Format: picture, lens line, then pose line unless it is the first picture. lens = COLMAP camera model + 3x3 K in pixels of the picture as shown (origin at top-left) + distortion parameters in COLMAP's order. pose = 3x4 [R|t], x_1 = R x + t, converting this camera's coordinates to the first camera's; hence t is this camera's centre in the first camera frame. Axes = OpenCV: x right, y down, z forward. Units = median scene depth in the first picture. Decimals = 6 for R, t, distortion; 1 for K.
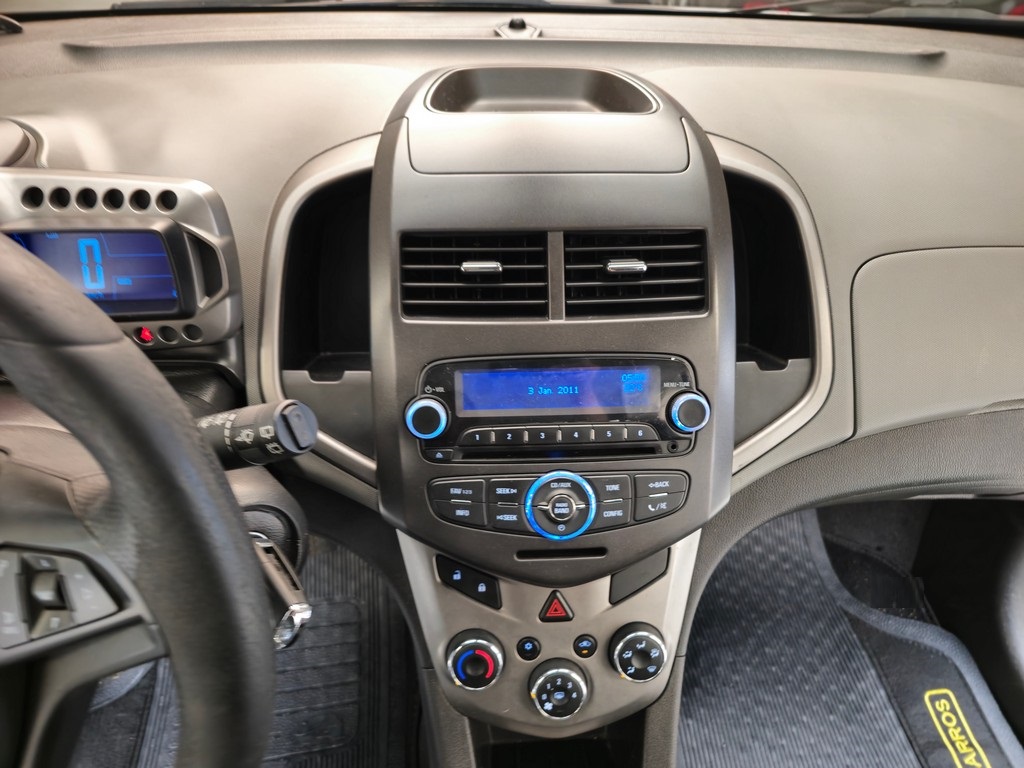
lens RADIAL K [[700.9, 0, 511.5], [0, 700.9, 384.4], [0, 0, 1]] dist [0.031473, -0.036919]
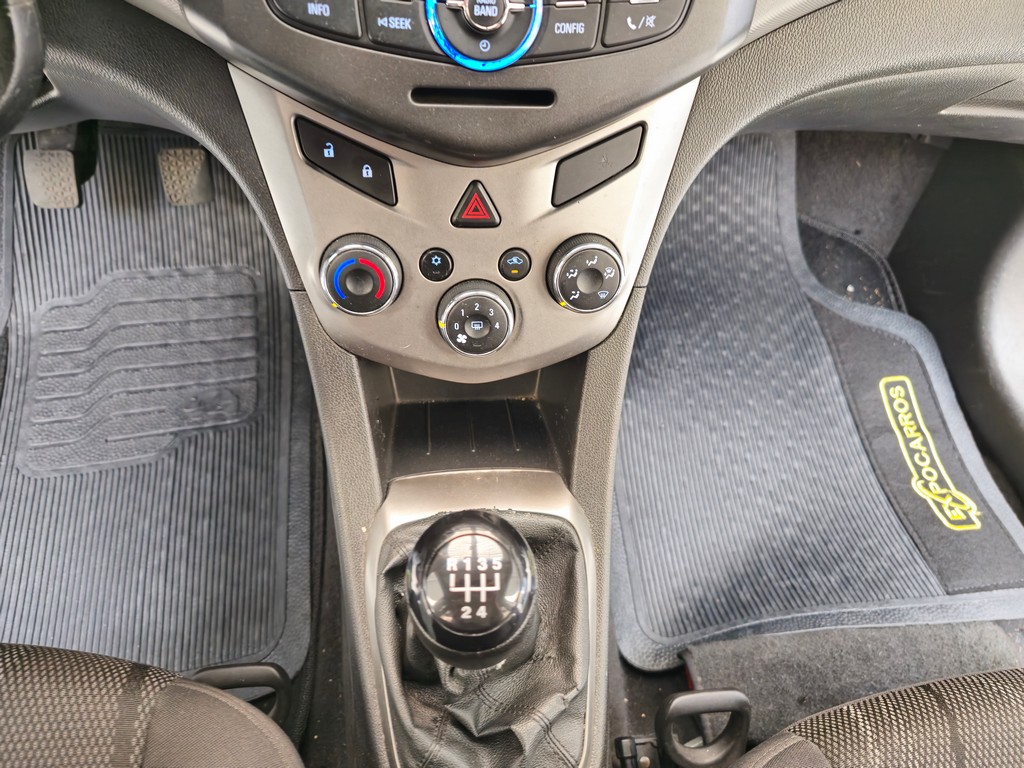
lens RADIAL K [[700.9, 0, 507.5], [0, 700.9, 376.1], [0, 0, 1]] dist [0.031473, -0.036919]
pose [[0.996828, 0.018100, 0.077506, 0.026174], [-0.043736, 0.938168, 0.343406, 0.141208], [-0.066498, -0.345707, 0.935983, 0.172720]]
